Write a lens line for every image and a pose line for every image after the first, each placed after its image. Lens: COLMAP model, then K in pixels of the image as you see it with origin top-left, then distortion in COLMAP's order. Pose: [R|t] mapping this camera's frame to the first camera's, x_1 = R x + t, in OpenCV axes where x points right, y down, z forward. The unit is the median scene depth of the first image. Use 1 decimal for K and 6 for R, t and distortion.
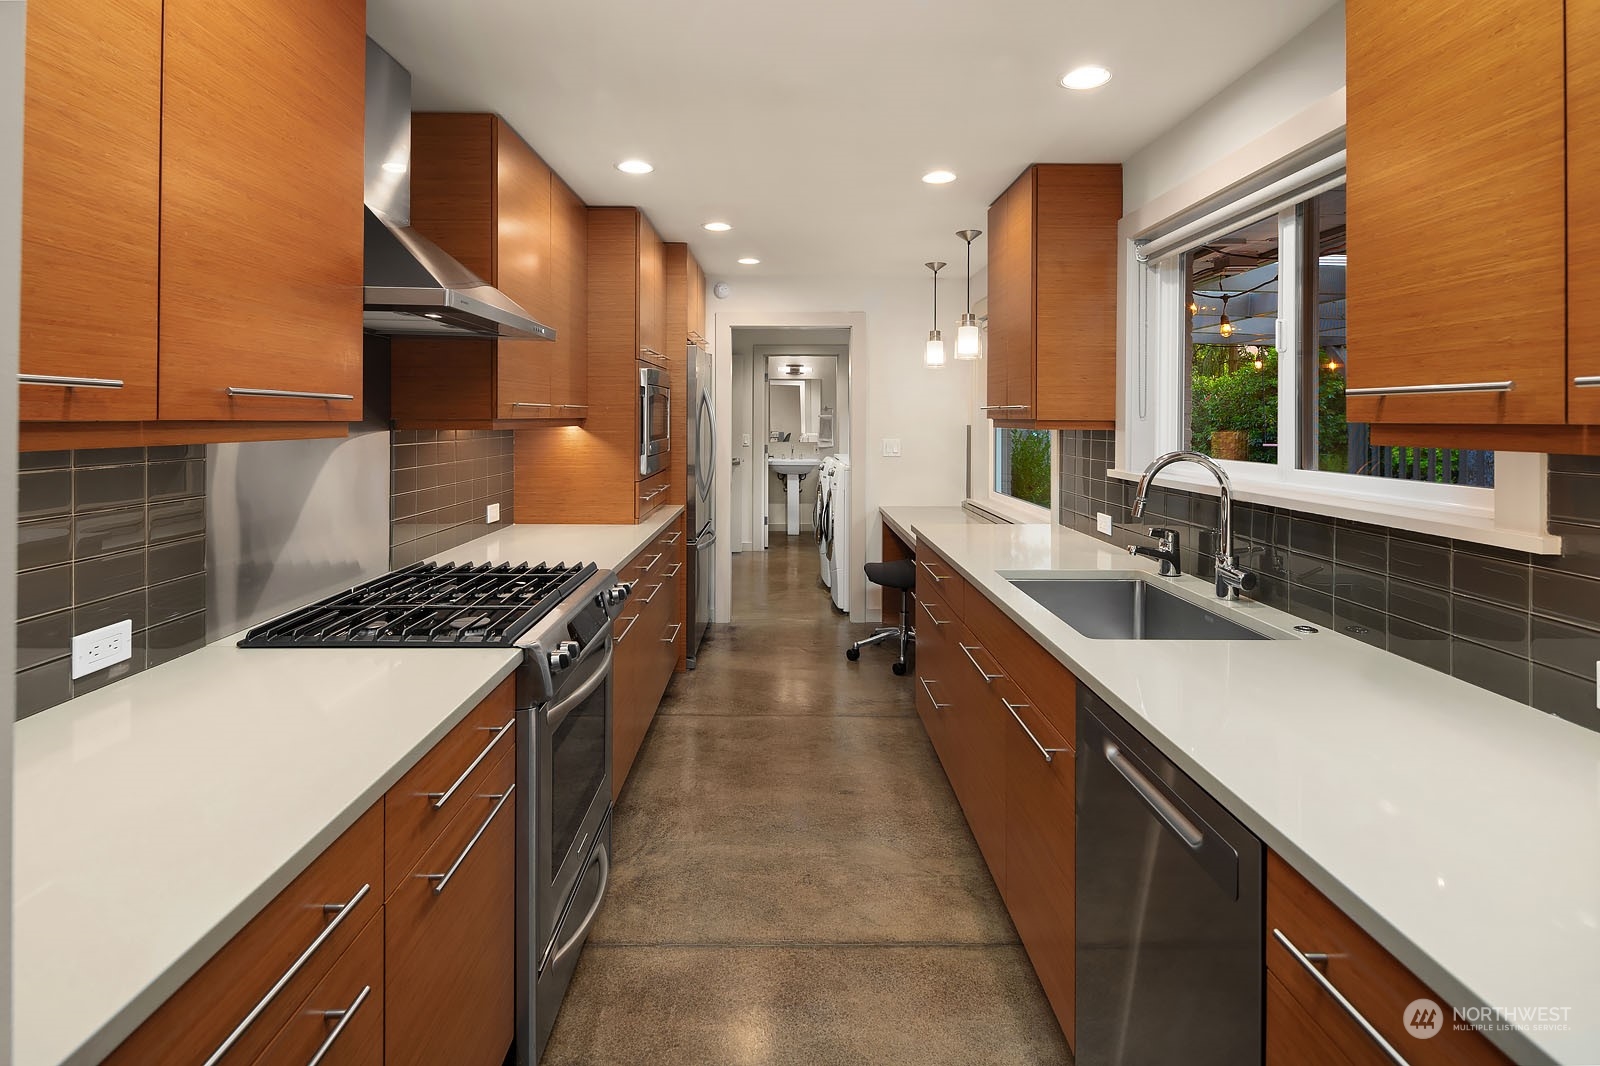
lens RADIAL K [[771.4, 0, 780.3], [0, 771.4, 416.1], [0, 0, 1]] dist [0.015609, -0.009867]
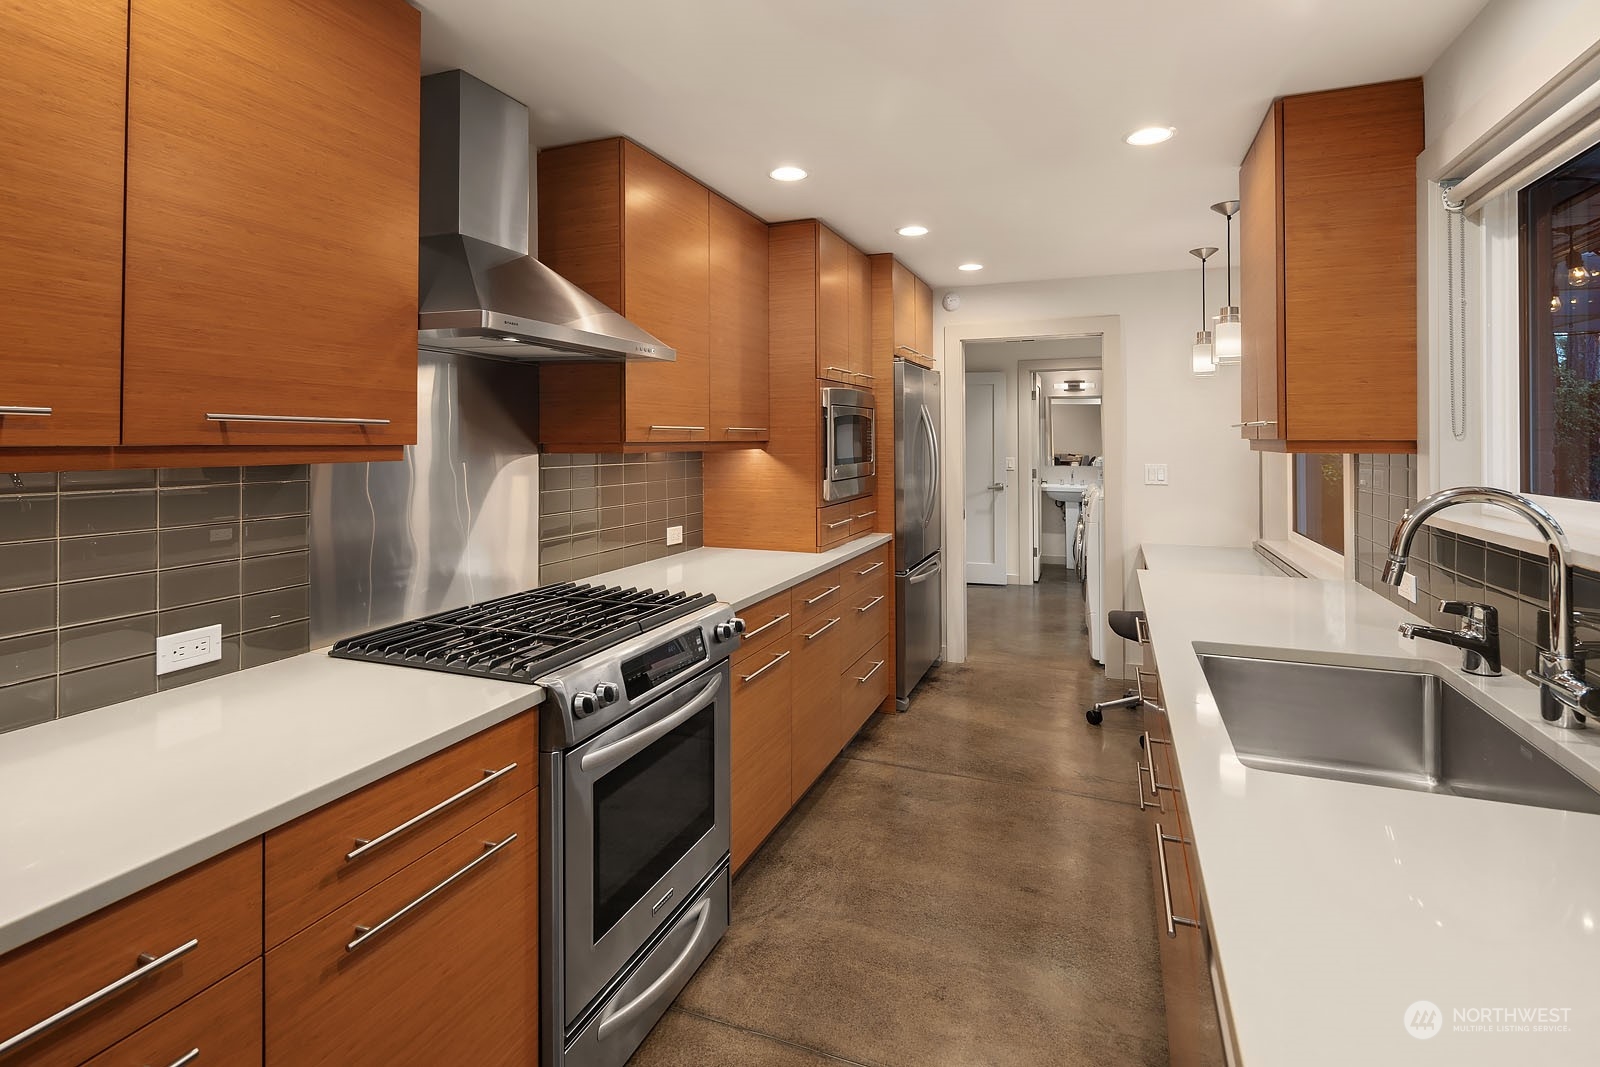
lens RADIAL K [[770.2, 0, 794.7], [0, 770.2, 431.0], [0, 0, 1]] dist [0.013139, -0.009765]
pose [[0.928735, -0.010182, -0.370605, 0.169054], [0.006506, 0.999916, -0.011169, 0.001423], [0.370688, 0.007962, 0.928723, 0.136337]]
